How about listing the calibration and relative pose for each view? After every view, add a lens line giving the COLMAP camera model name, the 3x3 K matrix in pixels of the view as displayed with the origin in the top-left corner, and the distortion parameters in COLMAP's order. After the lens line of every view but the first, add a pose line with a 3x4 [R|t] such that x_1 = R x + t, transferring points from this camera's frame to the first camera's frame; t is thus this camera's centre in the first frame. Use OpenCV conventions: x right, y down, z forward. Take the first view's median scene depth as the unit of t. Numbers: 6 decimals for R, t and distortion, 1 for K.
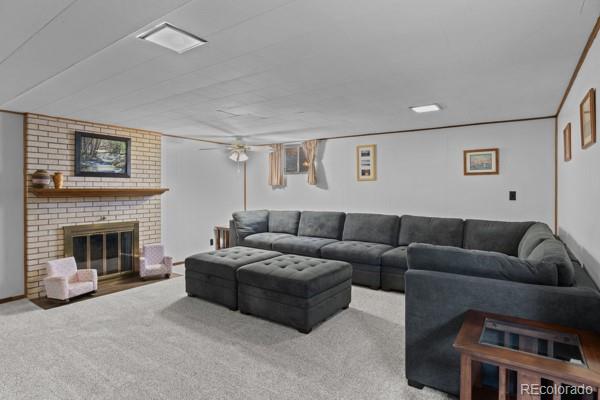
lens RADIAL K [[326.8, 0, 300.4], [0, 326.8, 198.8], [0, 0, 1]] dist [-0.028635, 0.007224]
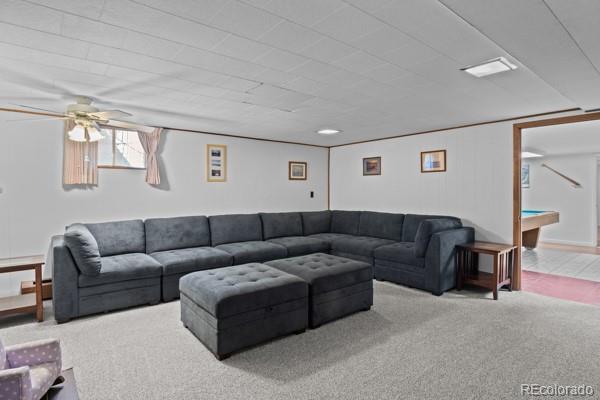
lens RADIAL K [[326.8, 0, 297.6], [0, 326.8, 198.3], [0, 0, 1]] dist [-0.028635, 0.007224]
pose [[0.270321, -0.019428, 0.962574, -0.676393], [0.031050, 0.999452, 0.011453, -0.008750], [-0.962270, 0.026792, 0.270776, 0.518700]]
